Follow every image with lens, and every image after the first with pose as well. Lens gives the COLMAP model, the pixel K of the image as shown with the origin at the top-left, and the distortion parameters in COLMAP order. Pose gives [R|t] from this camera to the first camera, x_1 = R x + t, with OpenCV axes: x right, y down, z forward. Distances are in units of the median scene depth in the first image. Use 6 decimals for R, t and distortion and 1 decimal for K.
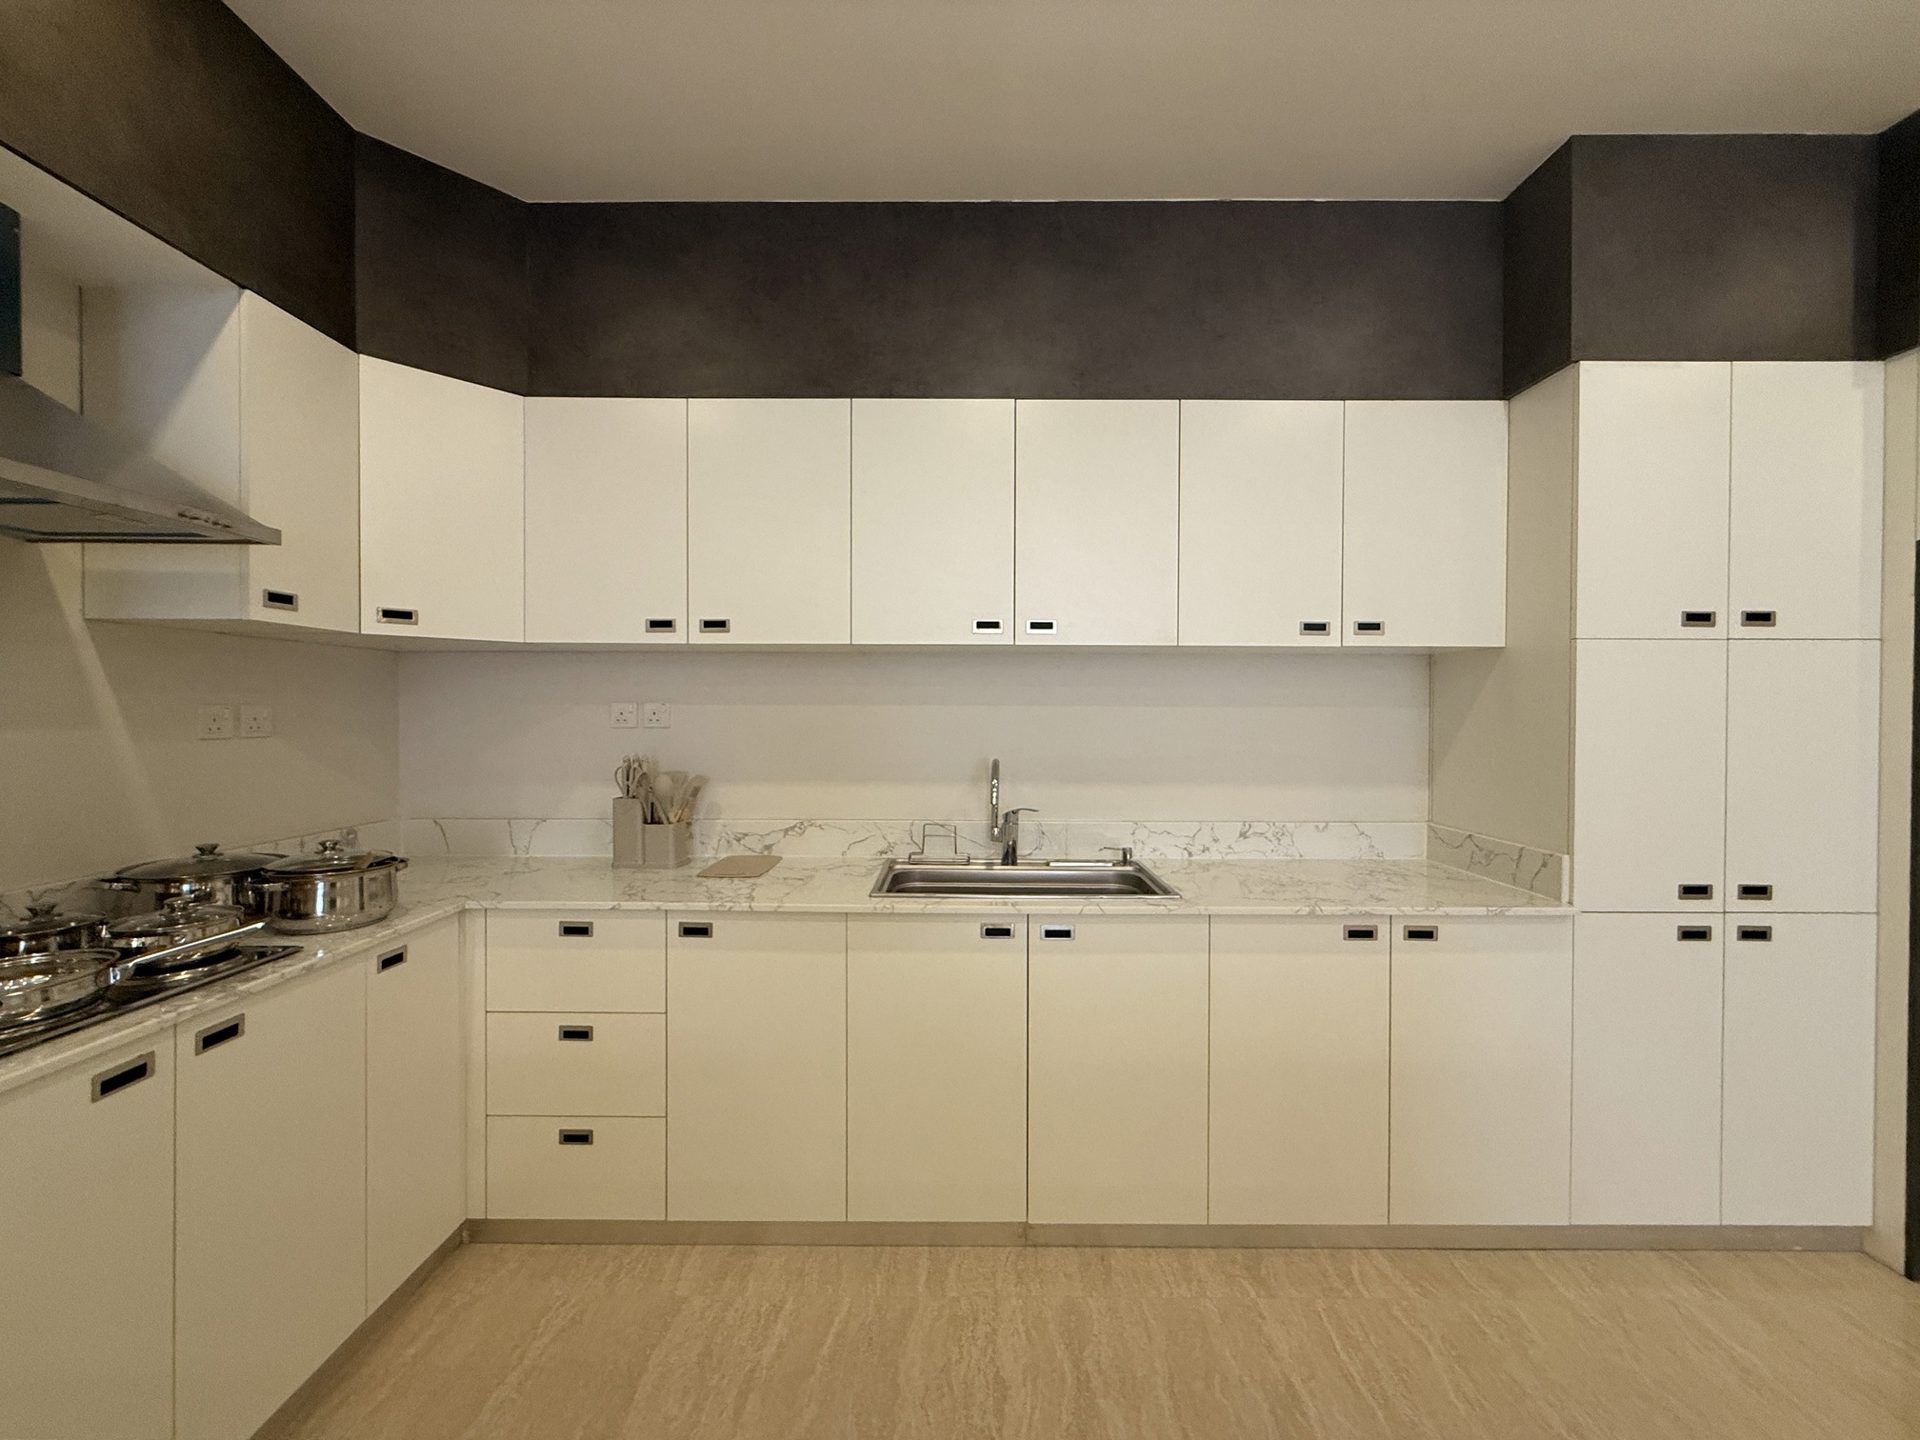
lens RADIAL K [[763.6, 0, 950.5], [0, 763.6, 722.6], [0, 0, 1]] dist [-0.002340, -0.000327]
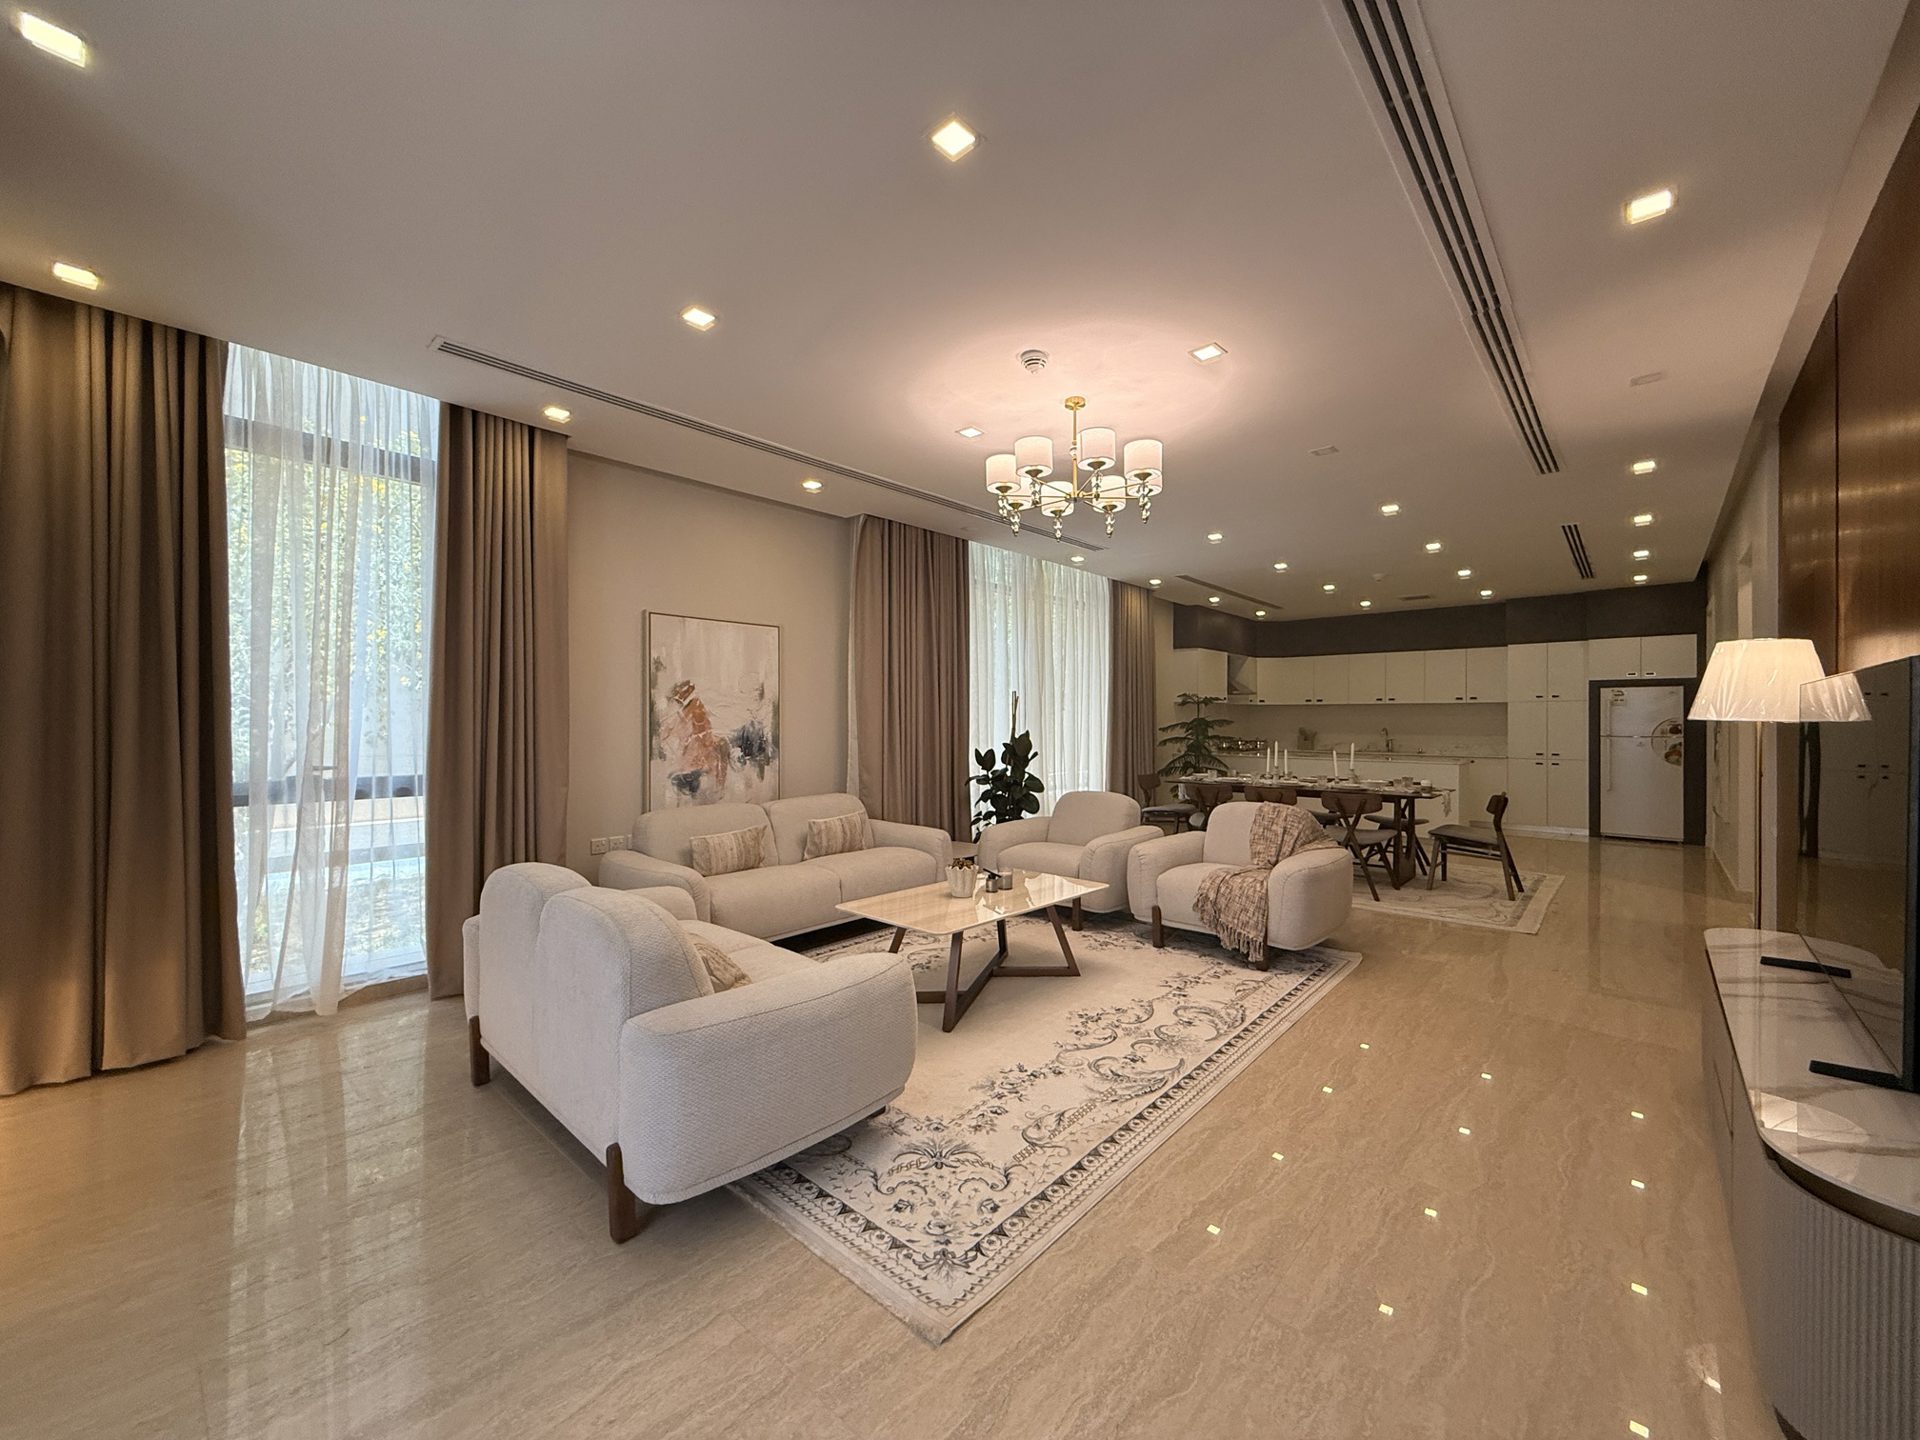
lens RADIAL K [[763.6, 0, 959.1], [0, 763.6, 723.0], [0, 0, 1]] dist [-0.002340, -0.000327]
pose [[0.732102, 0.002260, -0.681191, 1.700771], [-0.015121, 0.999802, -0.012933, 0.152283], [0.681027, 0.019769, 0.731991, -5.313736]]
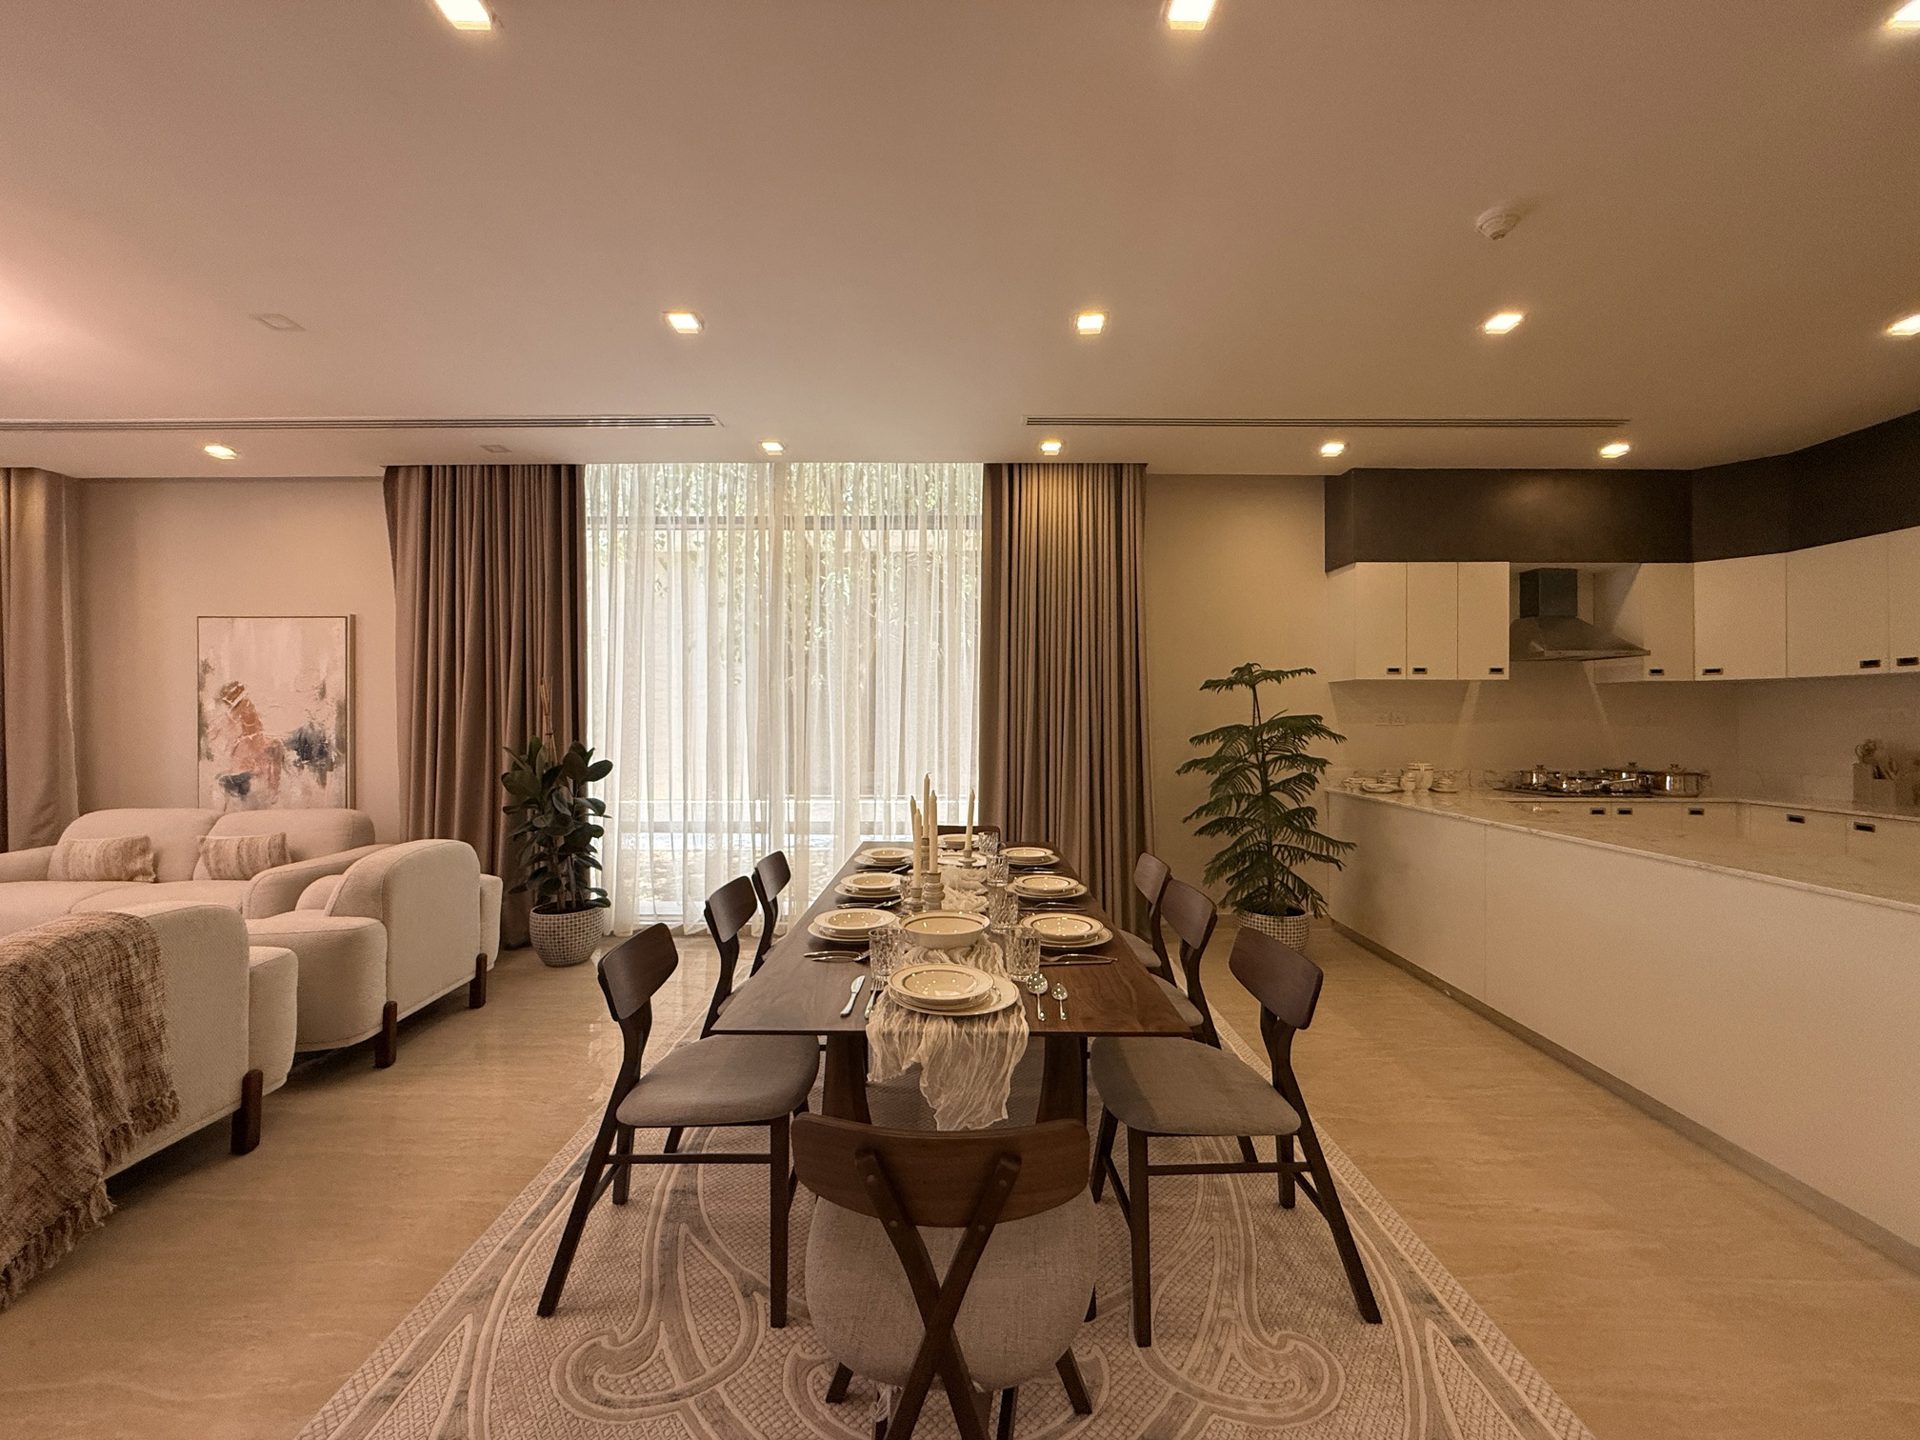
lens RADIAL K [[740.4, 0, 960.7], [0, 740.4, 717.7], [0, 0, 1]] dist [-0.011796, -0.000156]
pose [[-0.012451, -0.010535, -0.999867, 1.689071], [-0.022075, 0.999704, -0.010259, 0.078155], [0.999679, 0.021945, -0.012680, -1.381190]]
